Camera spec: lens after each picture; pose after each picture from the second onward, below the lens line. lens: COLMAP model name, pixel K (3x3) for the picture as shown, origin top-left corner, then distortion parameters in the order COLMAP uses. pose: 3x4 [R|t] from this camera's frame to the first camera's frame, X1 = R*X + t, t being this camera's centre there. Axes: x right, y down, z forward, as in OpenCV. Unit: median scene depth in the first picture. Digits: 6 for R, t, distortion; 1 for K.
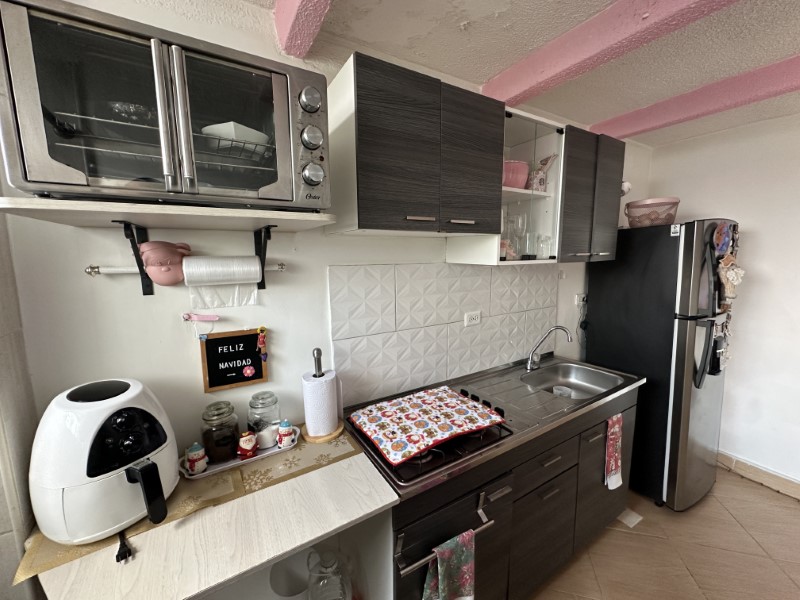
lens RADIAL K [[318.2, 0, 400.5], [0, 318.2, 298.9], [0, 0, 1]] dist [-0.001774, 0.000498]
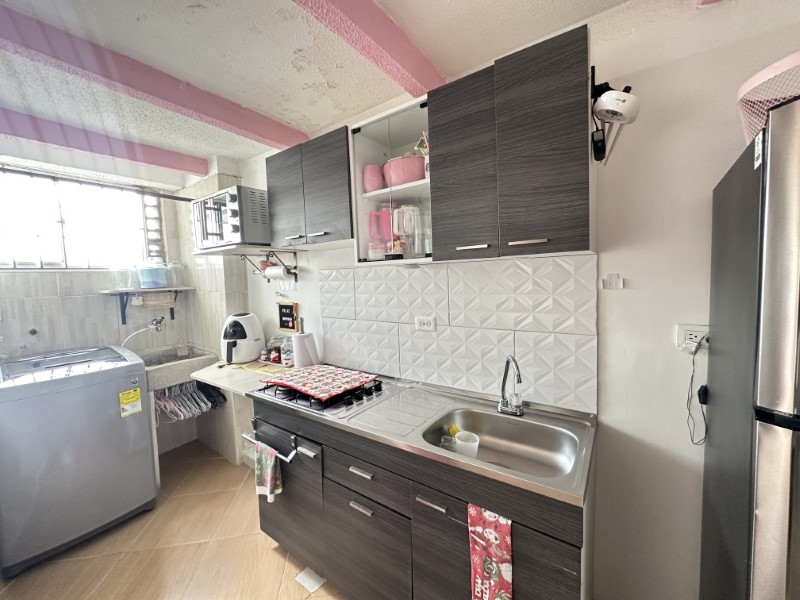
lens RADIAL K [[318.2, 0, 402.9], [0, 318.2, 298.8], [0, 0, 1]] dist [-0.001774, 0.000498]
pose [[0.409806, 0.063839, -0.909936, 1.377408], [-0.095920, 0.995033, 0.026610, -0.040356], [0.907115, 0.076376, 0.413895, 0.695876]]
